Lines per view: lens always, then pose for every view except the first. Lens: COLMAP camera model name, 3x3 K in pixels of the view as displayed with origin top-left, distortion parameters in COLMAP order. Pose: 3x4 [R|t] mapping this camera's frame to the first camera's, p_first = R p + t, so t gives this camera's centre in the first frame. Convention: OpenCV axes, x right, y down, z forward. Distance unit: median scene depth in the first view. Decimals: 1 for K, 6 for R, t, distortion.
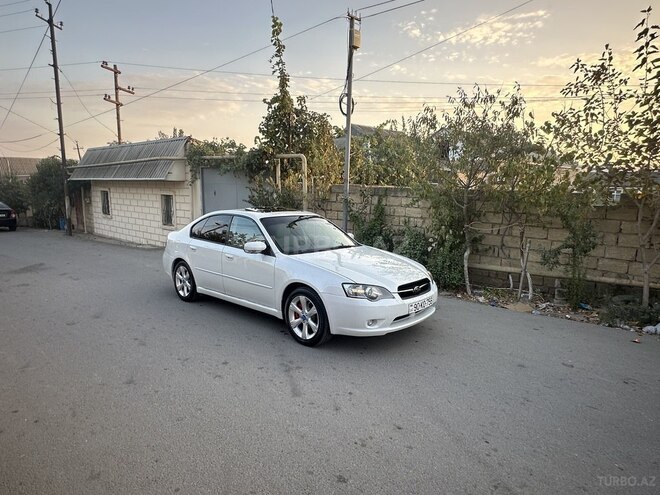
lens RADIAL K [[389.2, 0, 328.5], [0, 389.2, 248.0], [0, 0, 1]] dist [-0.003894, 0.001440]
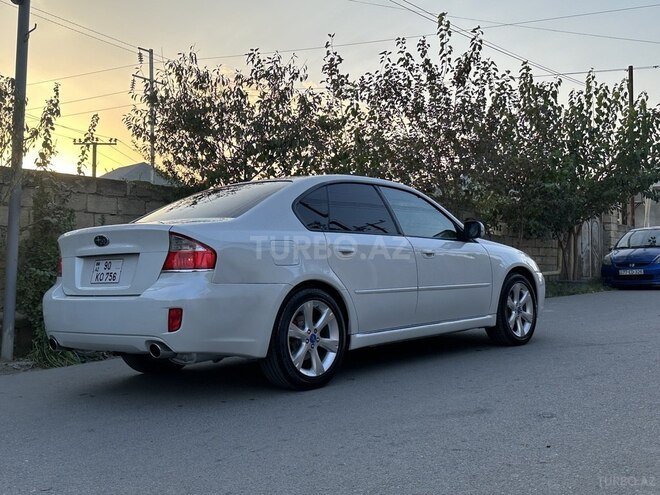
lens RADIAL K [[767.7, 0, 332.1], [0, 767.7, 240.8], [0, 0, 1]] dist [0.092873, 0.000678]
pose [[-0.018535, 0.022345, 0.999578, -0.958939], [0.155114, 0.987710, -0.019204, 0.003293], [-0.987723, 0.154693, -0.021773, 0.800642]]
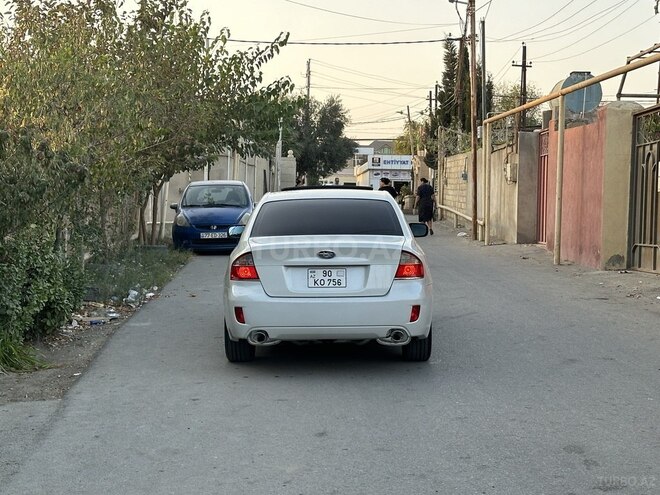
lens RADIAL K [[1247.1, 0, 330.0], [0, 1247.1, 247.5], [0, 0, 1]] dist [0.135176, 0.070111]
pose [[-0.672186, -0.048232, 0.738810, -1.287857], [0.092087, 0.984681, 0.148067, -0.237577], [-0.734634, 0.167563, -0.657447, 1.824918]]
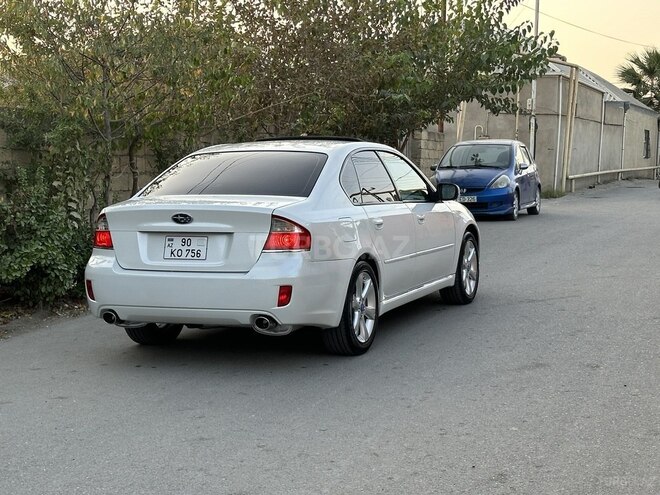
lens RADIAL K [[1247.1, 0, 330.0], [0, 1247.1, 247.5], [0, 0, 1]] dist [0.135176, 0.070111]
pose [[-0.355802, -0.081608, 0.930992, -1.347668], [0.124913, 0.983089, 0.133914, -0.139267], [-0.926176, 0.163939, -0.339591, 1.218549]]
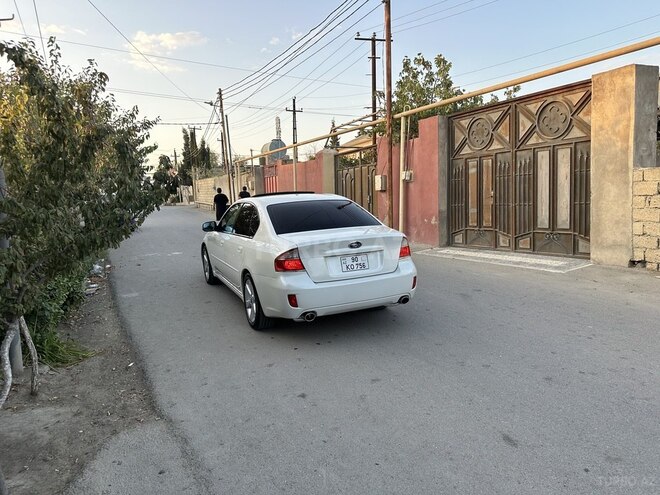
lens RADIAL K [[464.2, 0, 325.4], [0, 464.2, 245.9], [0, 0, 1]] dist [0.013252, -0.003588]
pose [[-0.918092, -0.024930, 0.395582, -0.527170], [0.082140, 0.964388, 0.251412, -0.191430], [-0.387763, 0.263313, -0.883350, 1.522861]]
